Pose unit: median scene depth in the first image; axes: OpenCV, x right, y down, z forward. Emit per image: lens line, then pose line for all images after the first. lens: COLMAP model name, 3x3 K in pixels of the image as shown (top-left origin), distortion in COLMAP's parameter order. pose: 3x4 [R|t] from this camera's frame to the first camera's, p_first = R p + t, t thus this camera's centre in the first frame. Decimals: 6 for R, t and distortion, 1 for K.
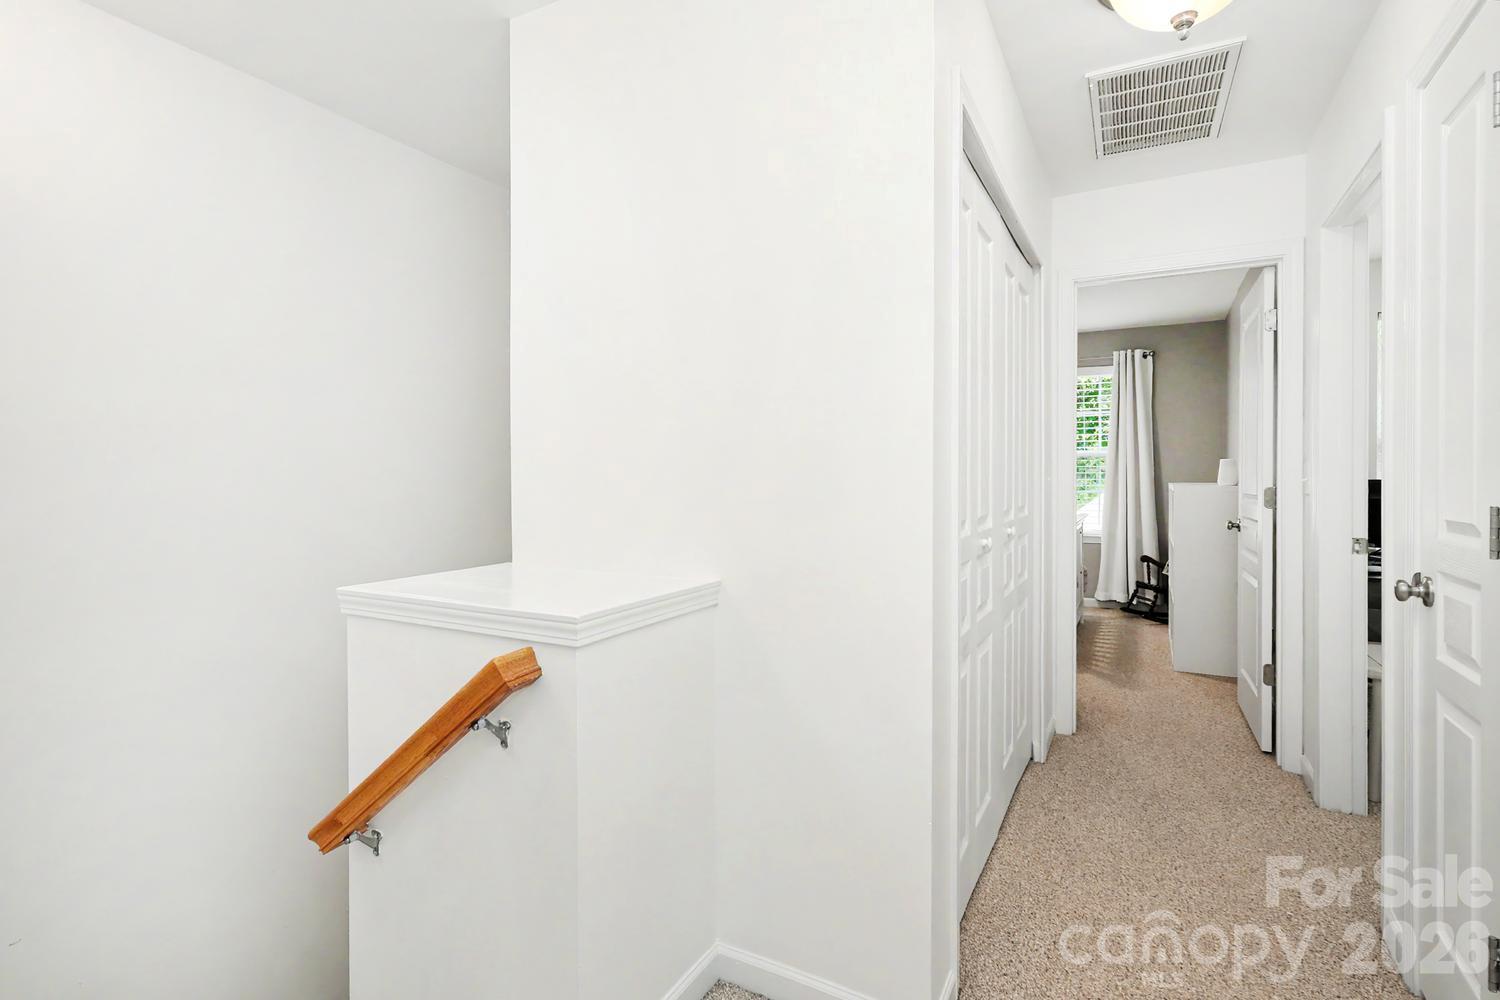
lens RADIAL K [[712.5, 0, 749.1], [0, 712.5, 493.9], [0, 0, 1]] dist [0.000497, 0.001787]
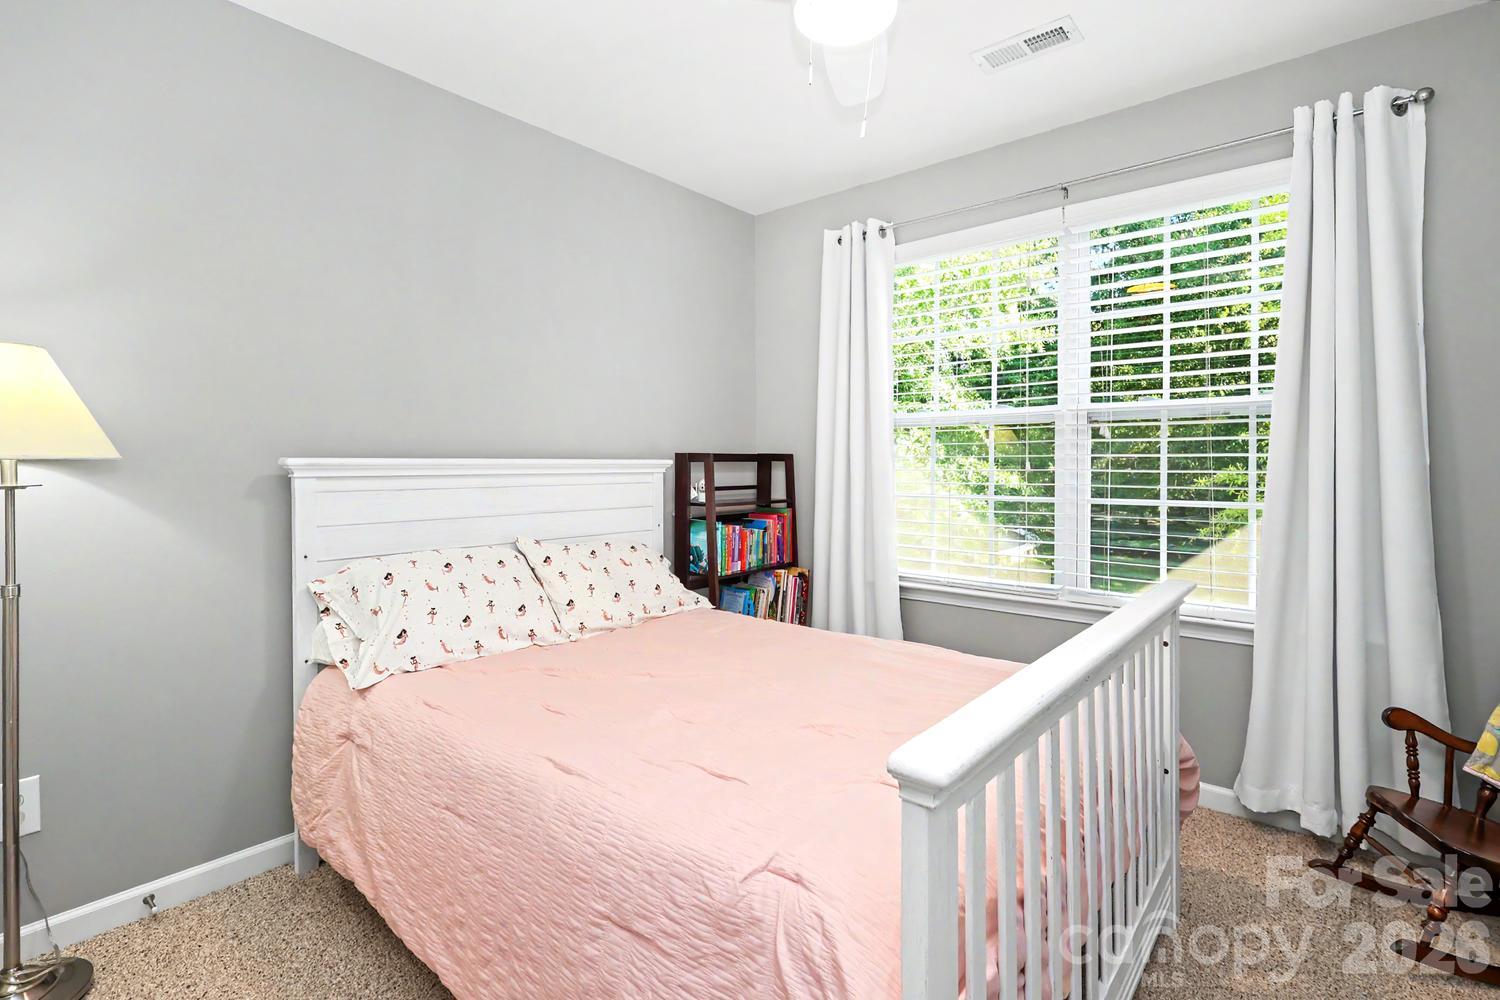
lens RADIAL K [[712.5, 0, 751.4], [0, 712.5, 487.7], [0, 0, 1]] dist [0.000497, 0.001787]
pose [[0.979153, -0.002180, -0.203111, 0.327747], [0.004093, 0.999951, 0.008999, -0.016468], [0.203081, -0.009643, 0.979114, 0.612964]]
